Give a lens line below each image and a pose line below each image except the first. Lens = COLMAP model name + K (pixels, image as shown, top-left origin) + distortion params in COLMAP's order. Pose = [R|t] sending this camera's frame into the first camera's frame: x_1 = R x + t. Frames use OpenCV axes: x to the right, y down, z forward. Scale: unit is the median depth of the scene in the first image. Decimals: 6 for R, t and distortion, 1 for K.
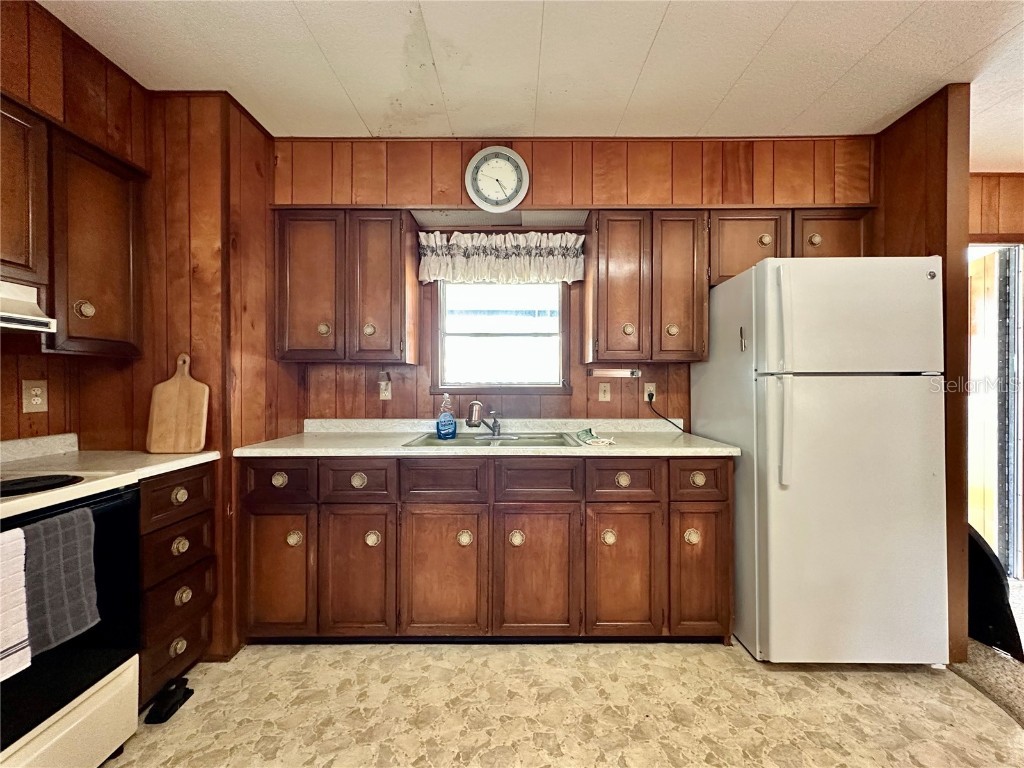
lens RADIAL K [[411.9, 0, 514.7], [0, 411.9, 382.7], [0, 0, 1]] dist [-0.001249, 0.000804]
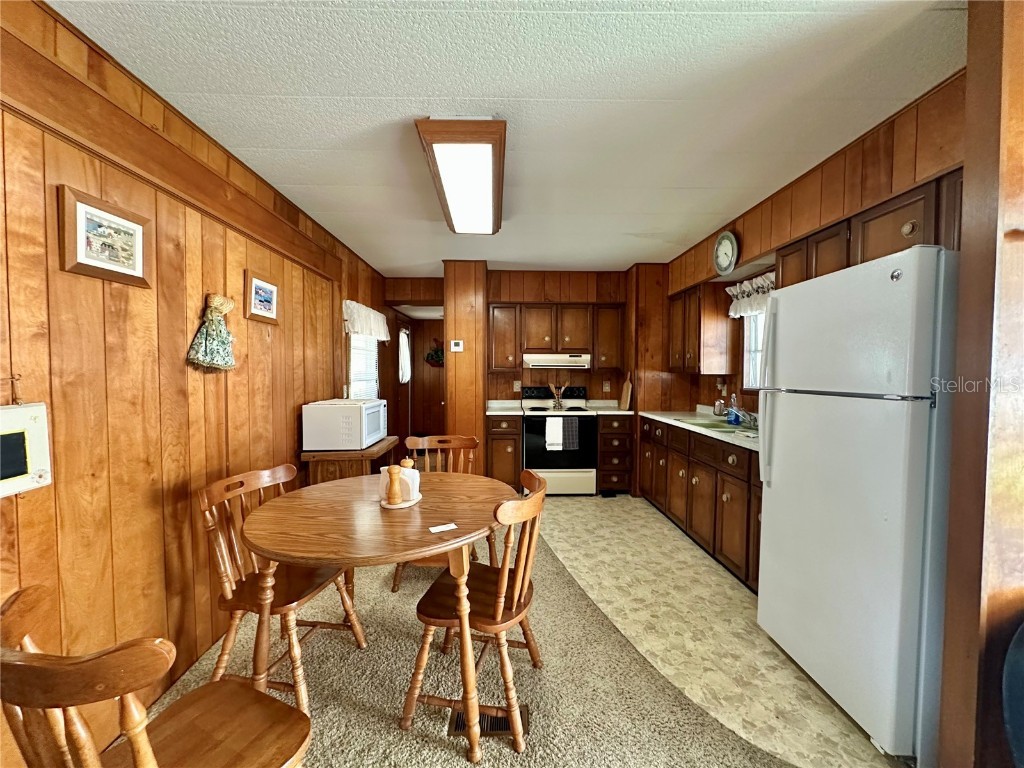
lens RADIAL K [[411.9, 0, 511.6], [0, 411.9, 386.1], [0, 0, 1]] dist [-0.001249, 0.000804]
pose [[0.023603, 0.033944, -0.999145, 1.647816], [-0.004904, 0.999415, 0.033837, -0.061338], [0.999709, 0.004101, 0.023755, 0.209342]]
